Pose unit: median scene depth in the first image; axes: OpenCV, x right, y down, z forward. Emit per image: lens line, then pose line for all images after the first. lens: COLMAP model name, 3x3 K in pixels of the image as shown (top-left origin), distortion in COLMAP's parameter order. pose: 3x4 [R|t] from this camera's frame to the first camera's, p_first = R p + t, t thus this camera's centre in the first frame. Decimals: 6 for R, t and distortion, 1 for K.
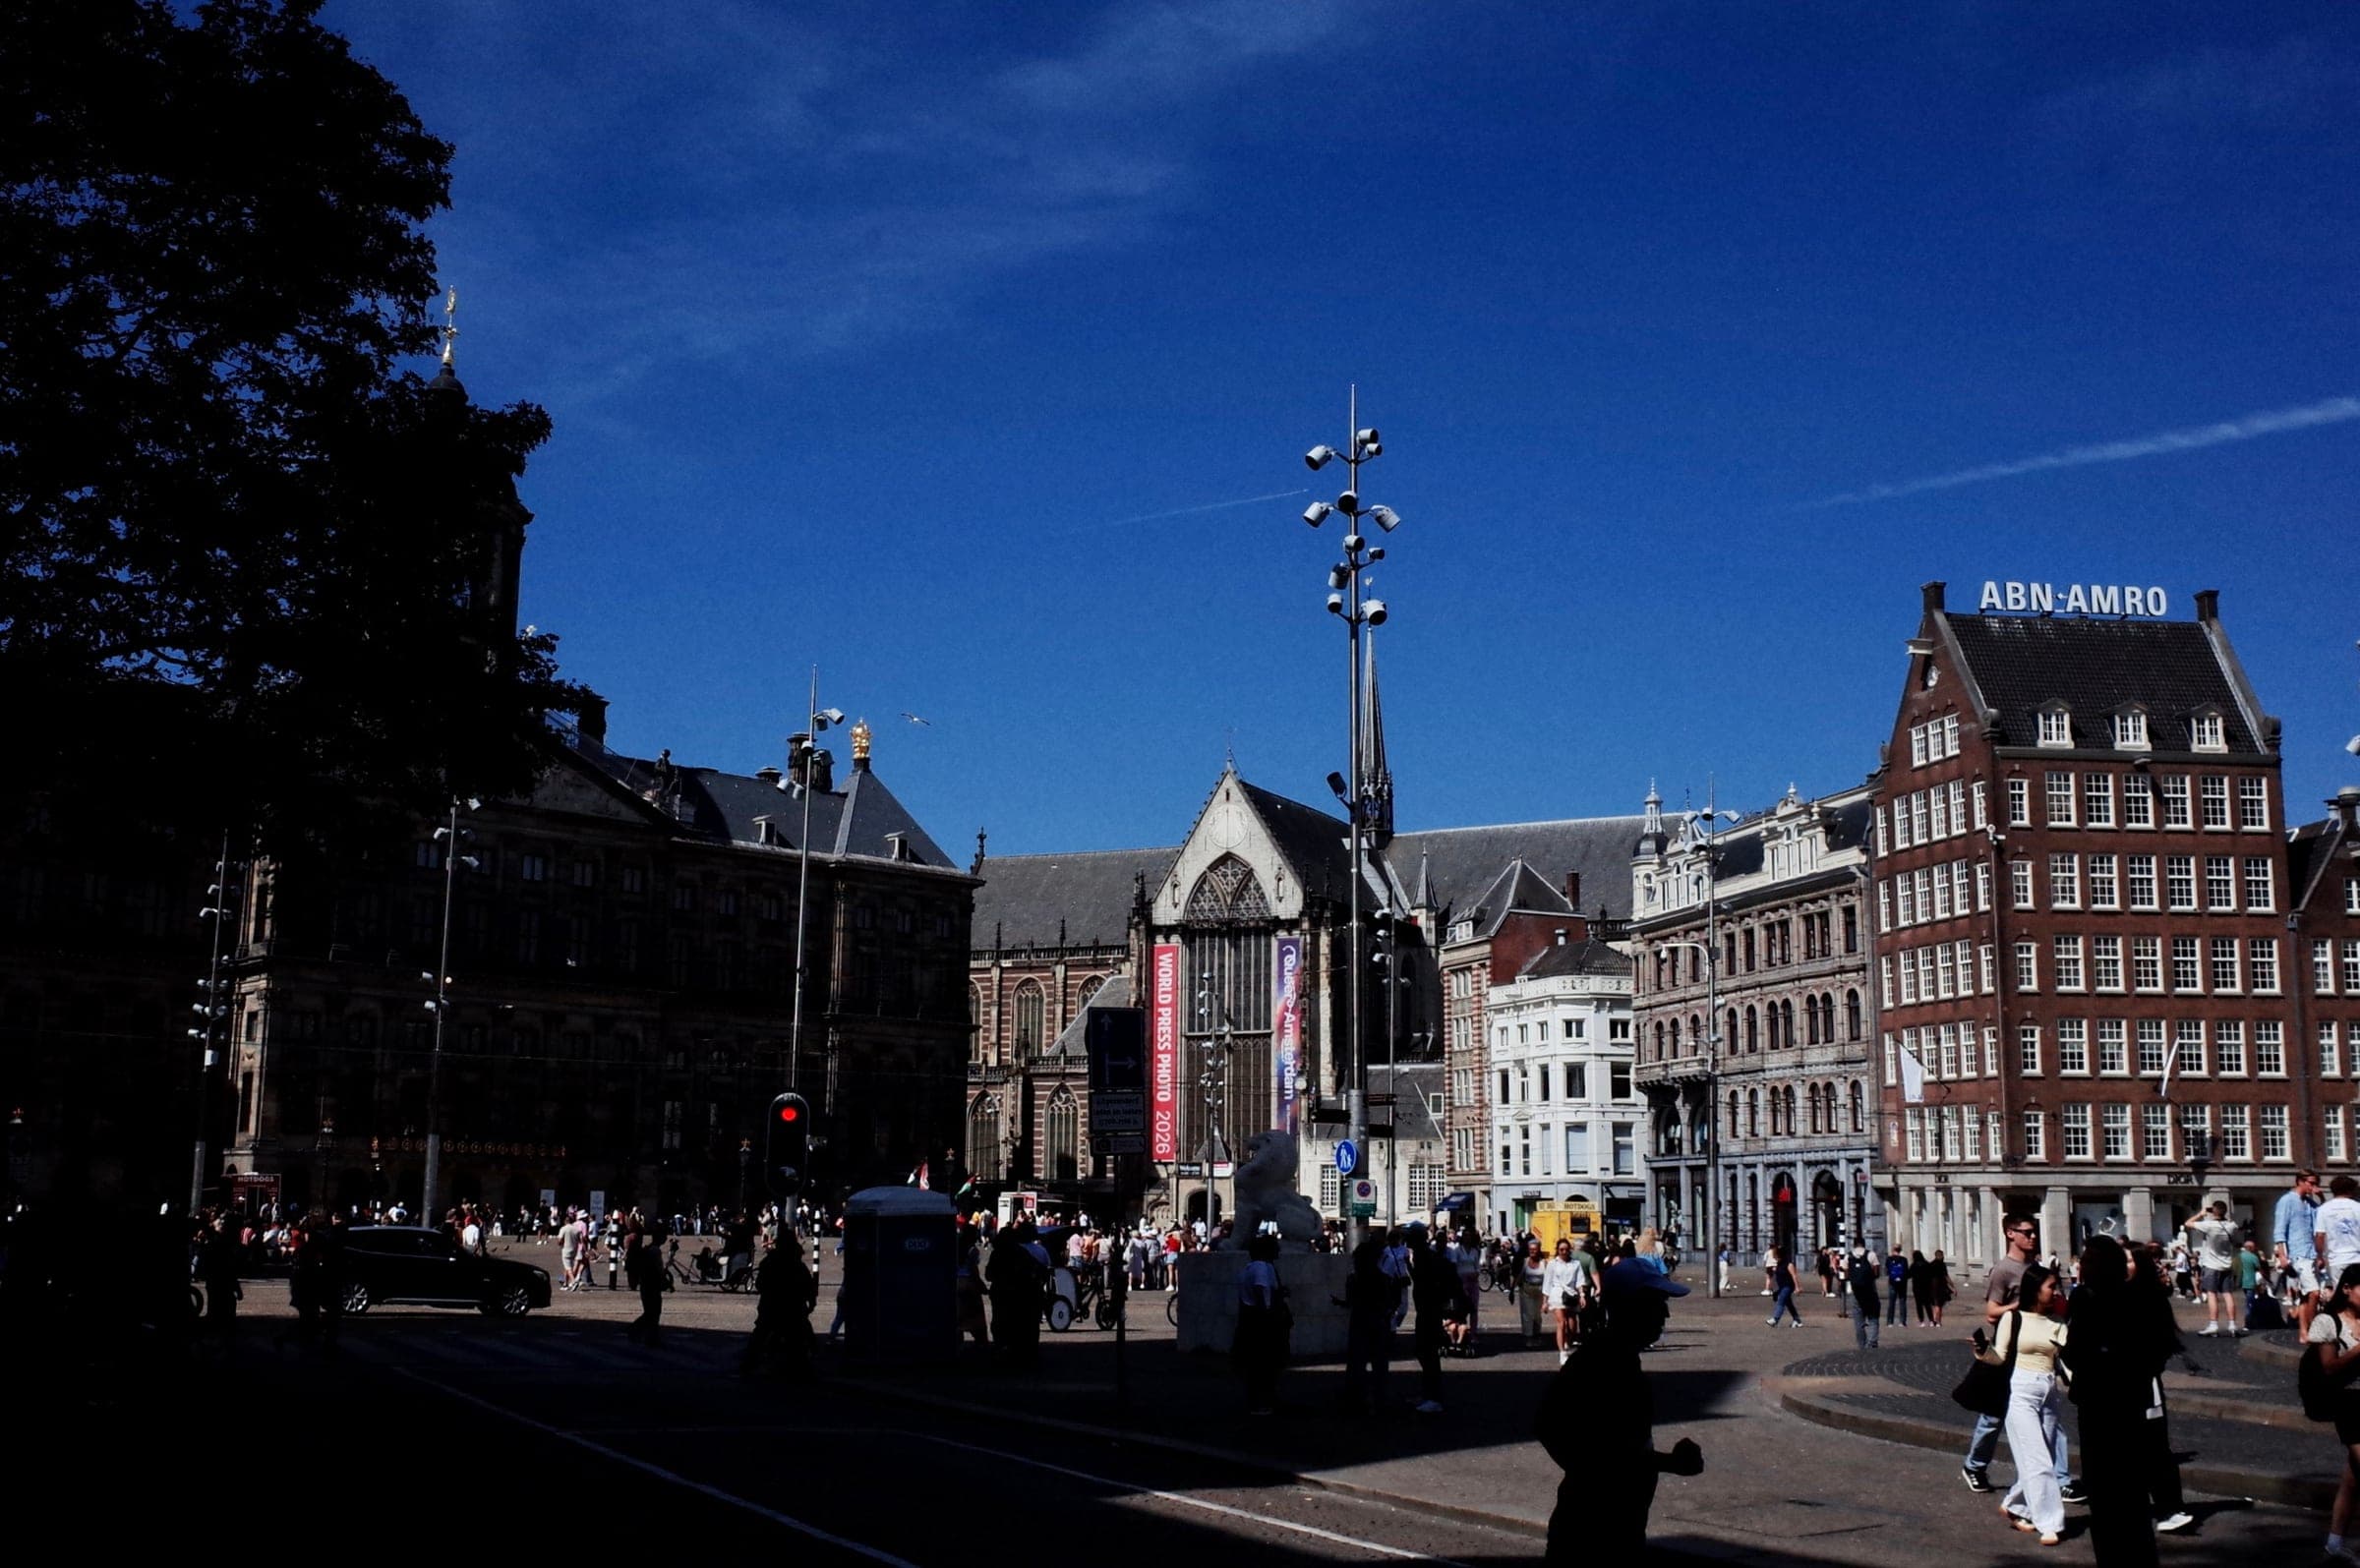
lens RADIAL K [[2407.5, 0, 1180.0], [0, 2407.5, 784.0], [0, 0, 1]] dist [-0.060146, -0.006388]
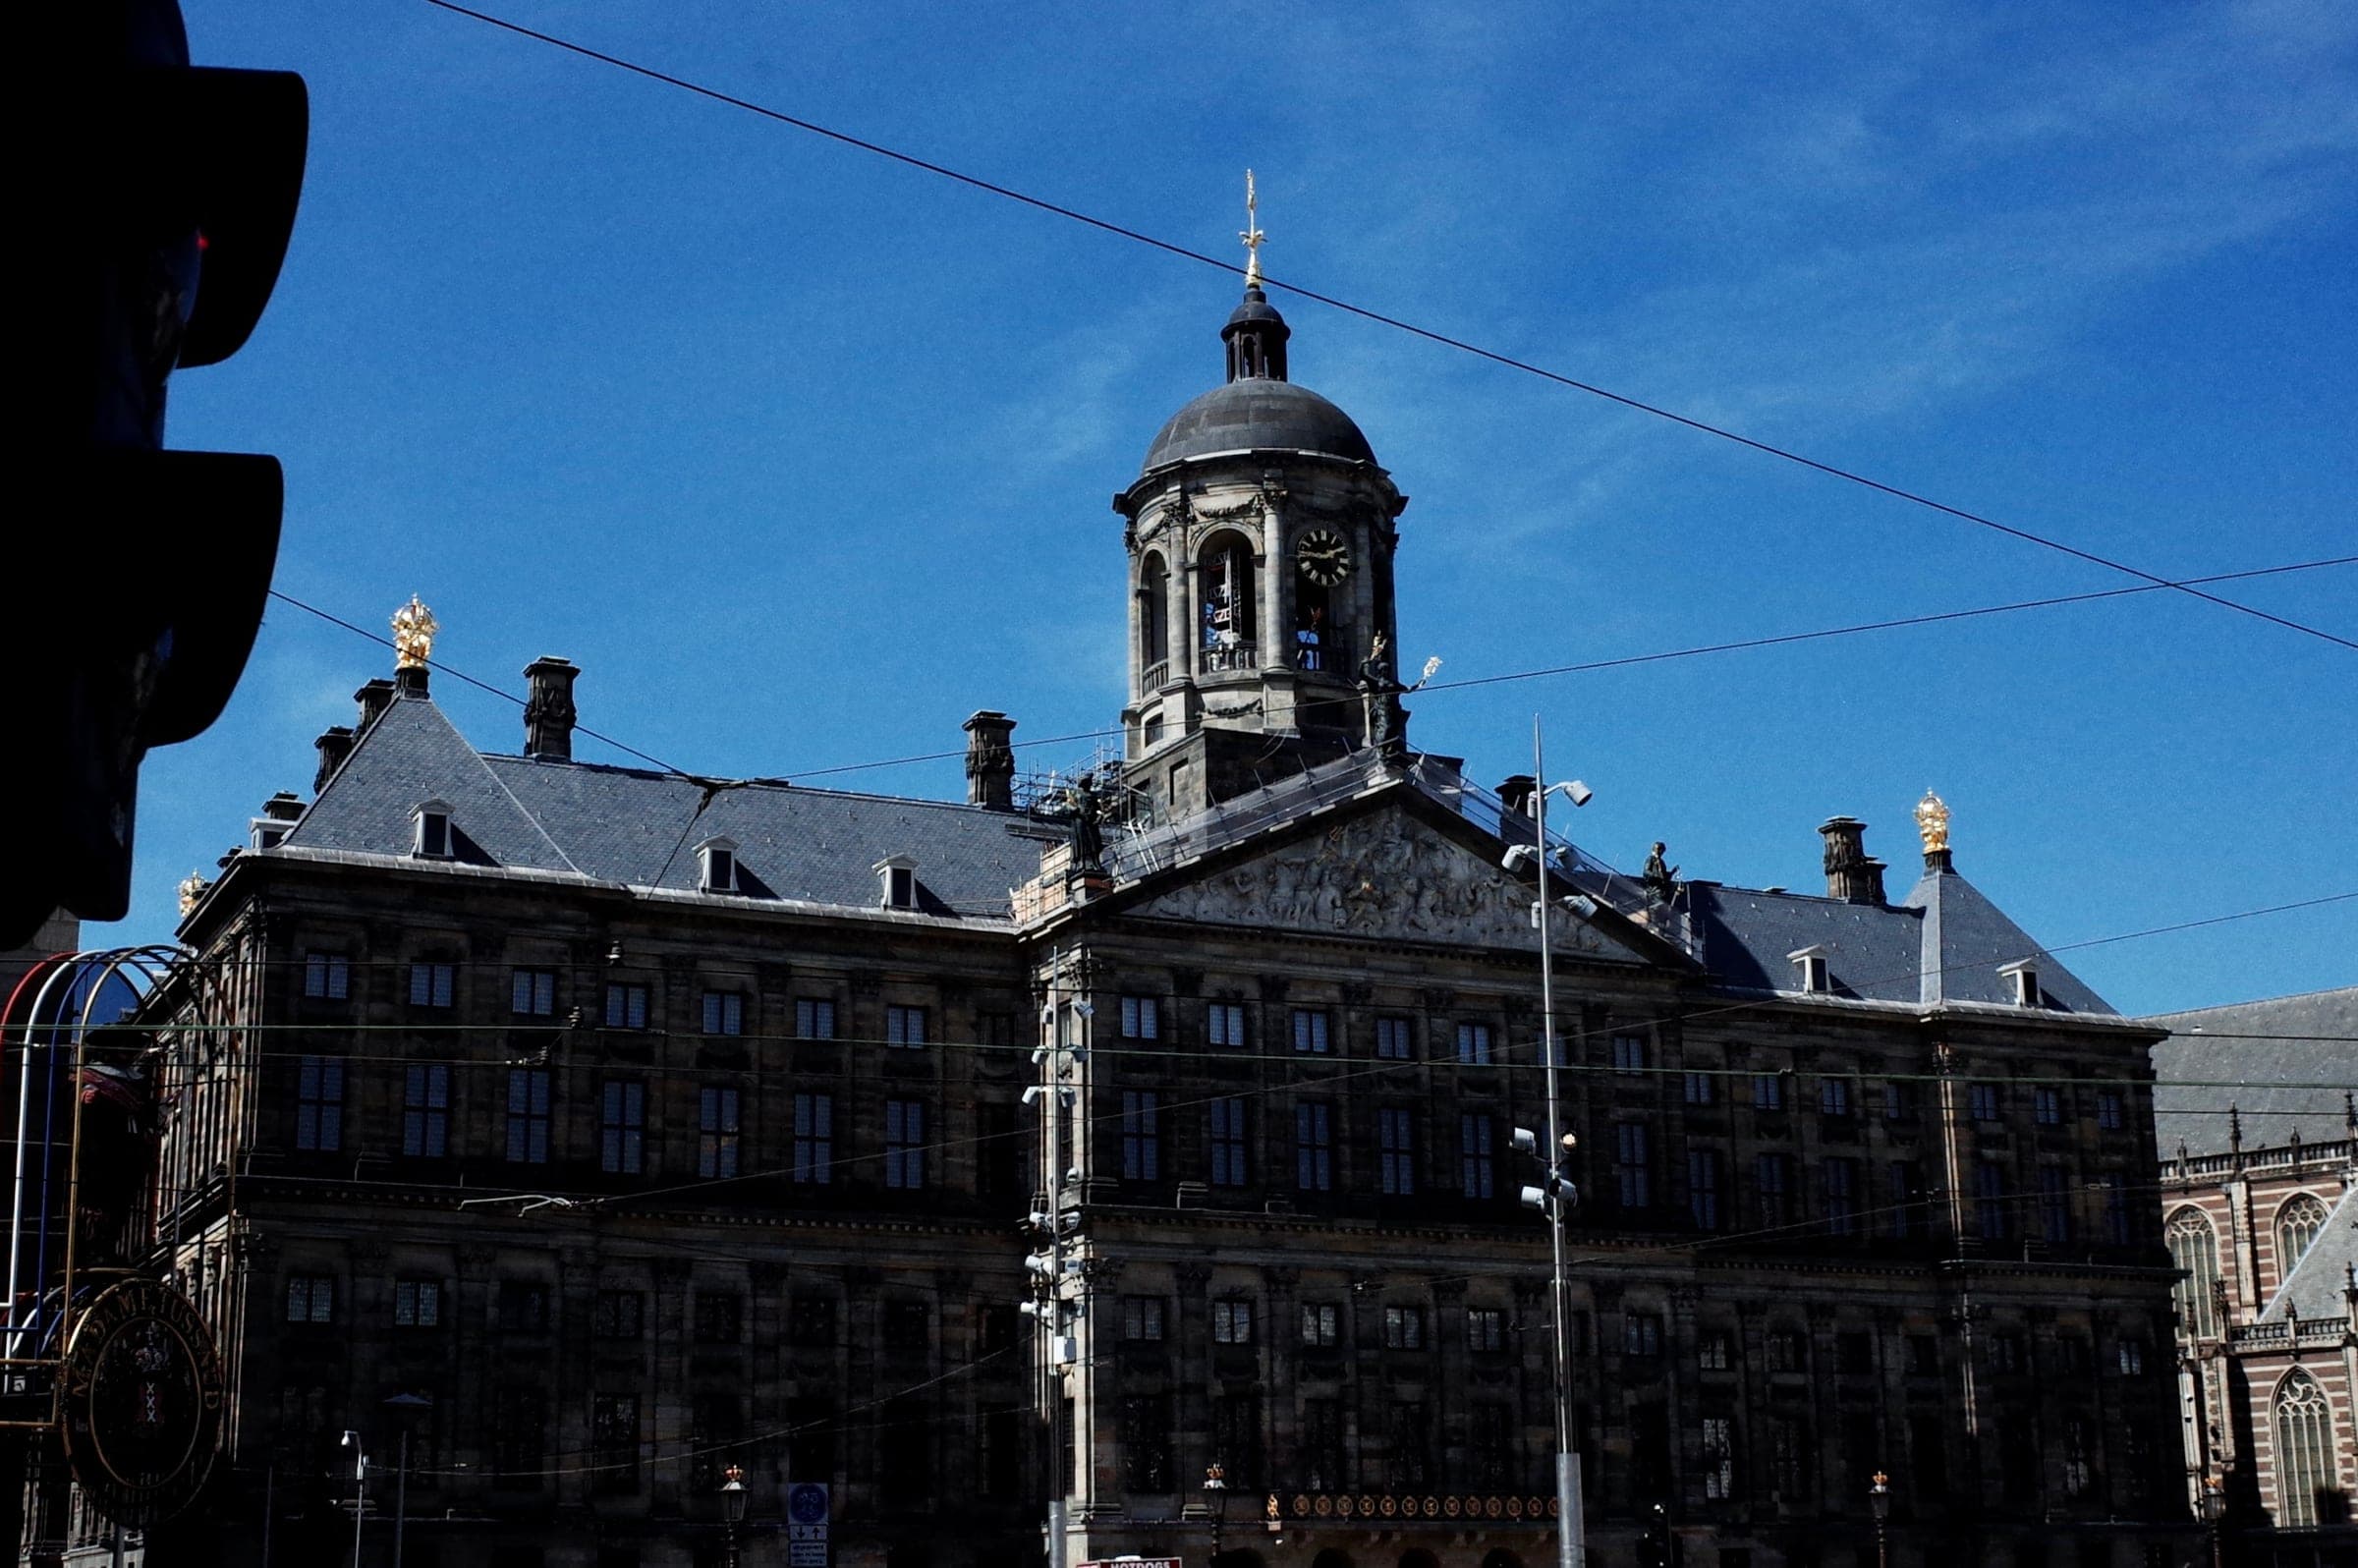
lens RADIAL K [[3279.0, 0, 1179.0], [0, 3279.0, 784.0], [0, 0, 1]] dist [-0.087006, 0.078110]
pose [[0.954281, -0.097585, -0.282532, -0.087487], [0.077688, 0.993697, -0.080816, 0.027203], [0.288638, 0.055172, 0.955847, 0.153943]]
